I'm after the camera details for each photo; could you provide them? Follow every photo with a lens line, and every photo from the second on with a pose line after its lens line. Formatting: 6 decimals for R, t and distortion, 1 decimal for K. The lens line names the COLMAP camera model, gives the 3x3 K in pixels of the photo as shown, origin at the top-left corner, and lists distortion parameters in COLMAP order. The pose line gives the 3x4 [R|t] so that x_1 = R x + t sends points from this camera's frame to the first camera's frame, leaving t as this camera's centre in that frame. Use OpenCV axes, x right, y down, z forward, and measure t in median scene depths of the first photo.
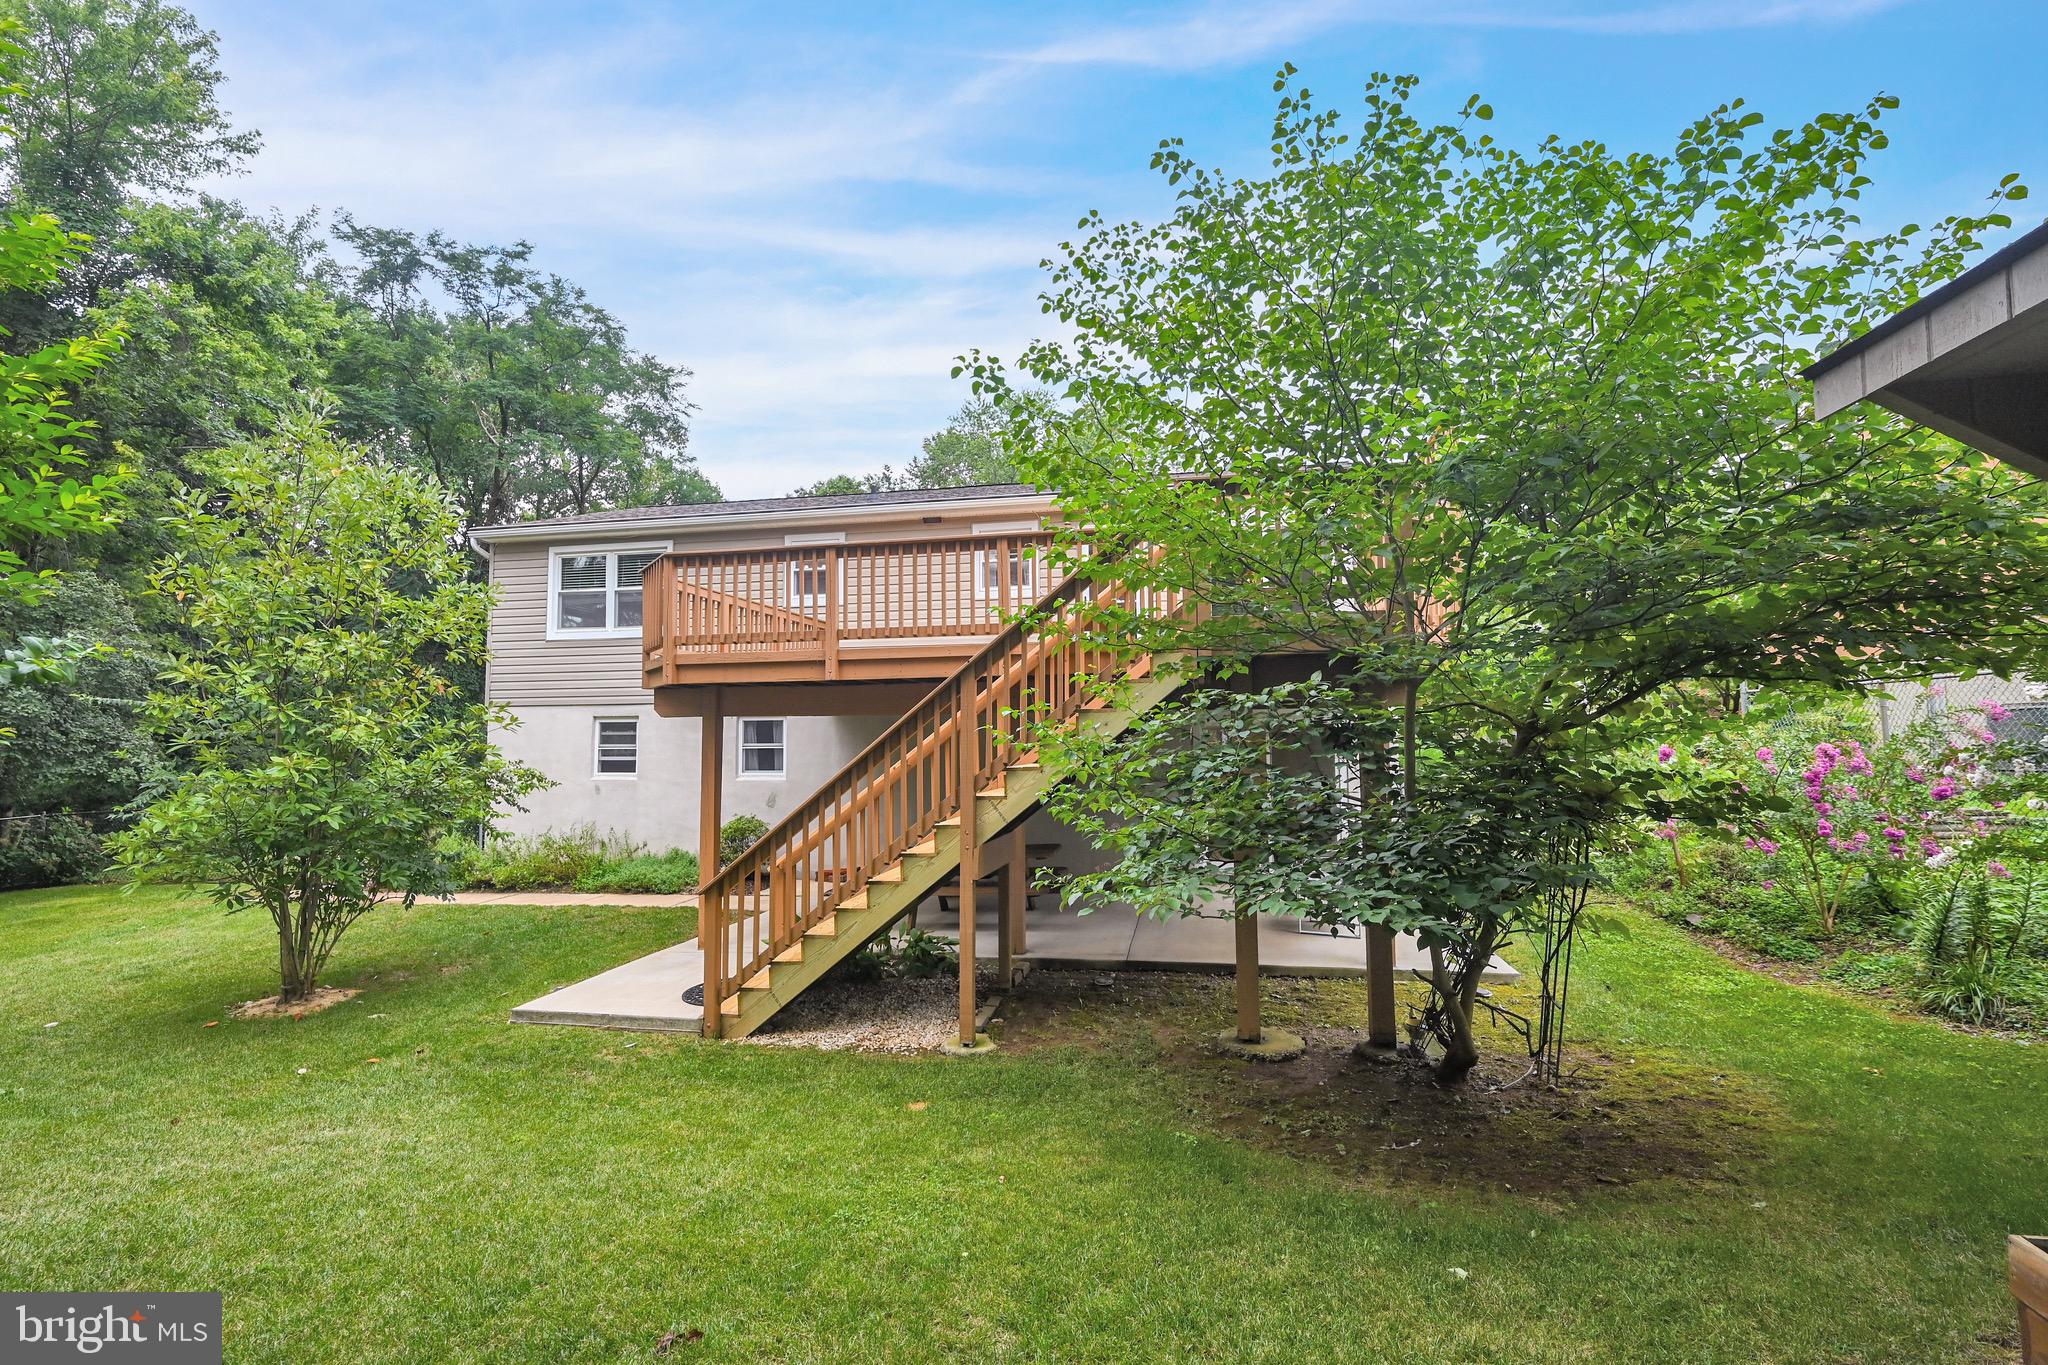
lens RADIAL K [[906.0, 0, 1032.5], [0, 906.0, 683.6], [0, 0, 1]] dist [0.002743, -0.000147]
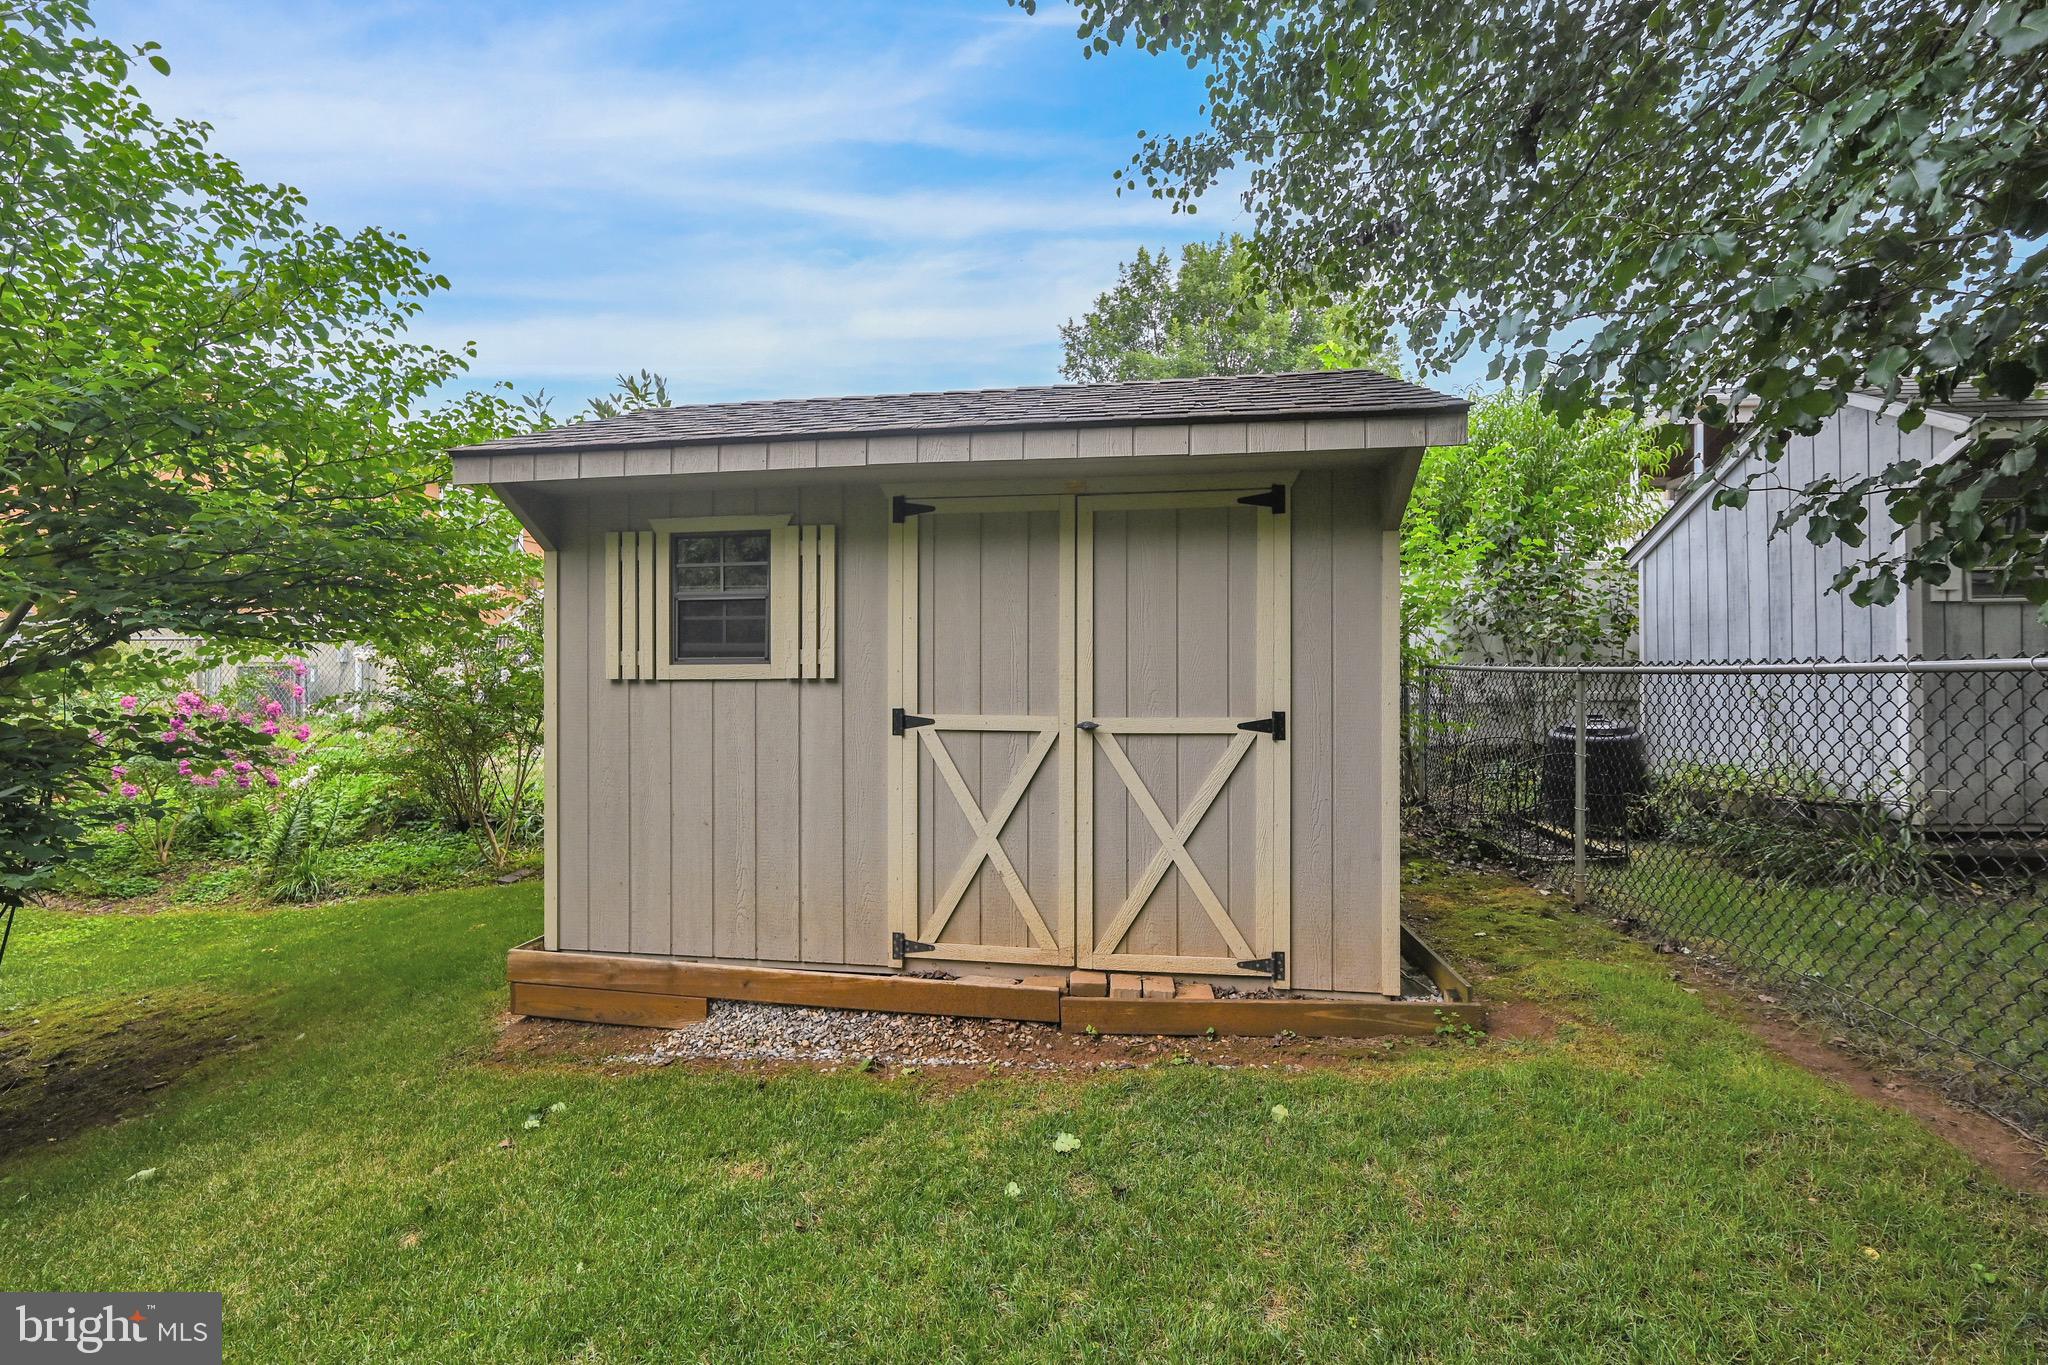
lens RADIAL K [[906.0, 0, 1023.8], [0, 906.0, 682.2], [0, 0, 1]] dist [0.002743, -0.000147]
pose [[-0.029316, 0.018129, 0.999406, -0.395549], [-0.065924, 0.997624, -0.020030, 0.011523], [-0.997394, -0.066472, -0.028051, 0.015083]]
